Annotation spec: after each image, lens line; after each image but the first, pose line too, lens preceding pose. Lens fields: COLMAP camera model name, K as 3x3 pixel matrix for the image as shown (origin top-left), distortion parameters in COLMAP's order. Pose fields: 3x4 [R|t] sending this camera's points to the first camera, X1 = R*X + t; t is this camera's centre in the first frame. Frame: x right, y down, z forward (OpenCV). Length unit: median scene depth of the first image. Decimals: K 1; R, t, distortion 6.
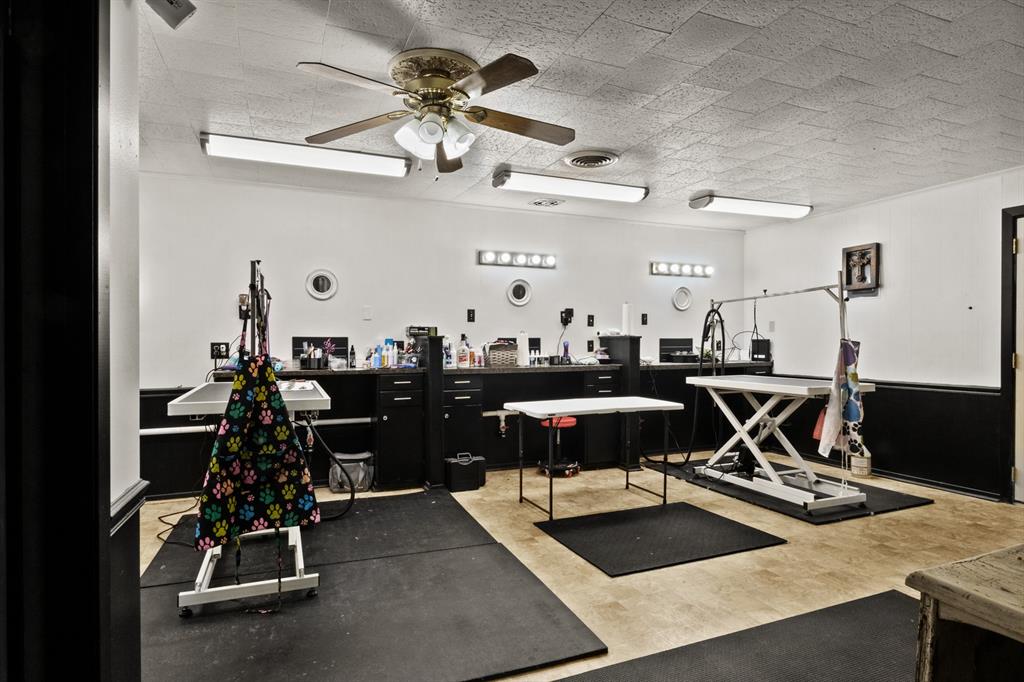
lens RADIAL K [[564.8, 0, 512.0], [0, 564.8, 341.0], [0, 0, 1]] dist [0.000390, 0.000169]
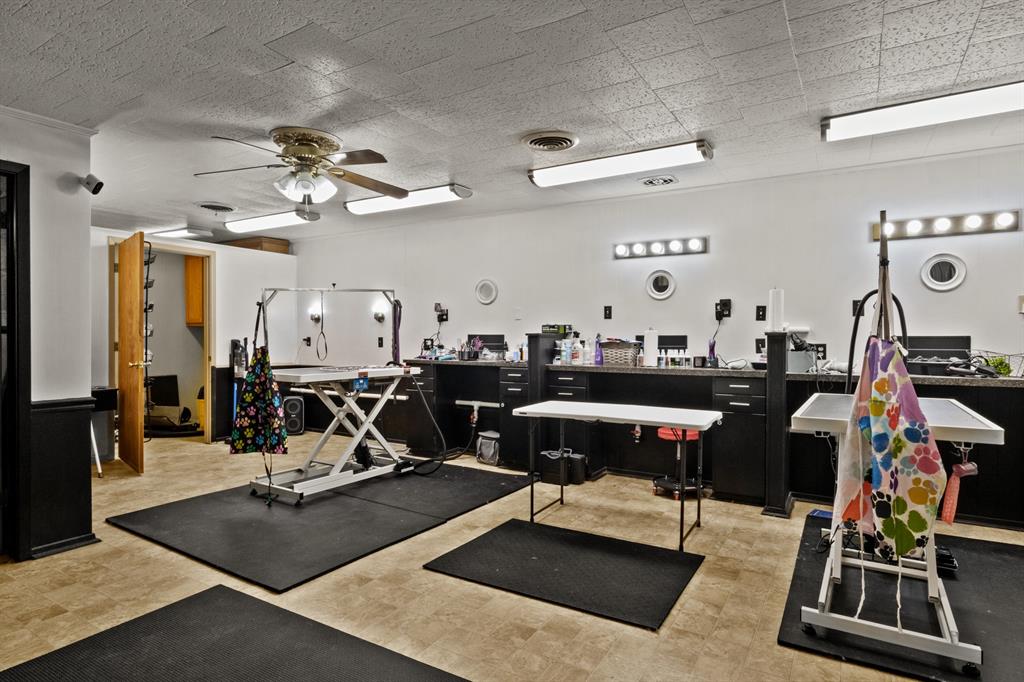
lens RADIAL K [[557.8, 0, 512.0], [0, 557.8, 341.0], [0, 0, 1]] dist [-0.000460, 0.000248]
pose [[0.588381, 0.007914, -0.808545, 0.704237], [-0.005707, 0.999968, 0.005634, -0.000217], [0.808564, 0.001299, 0.588407, 0.345722]]
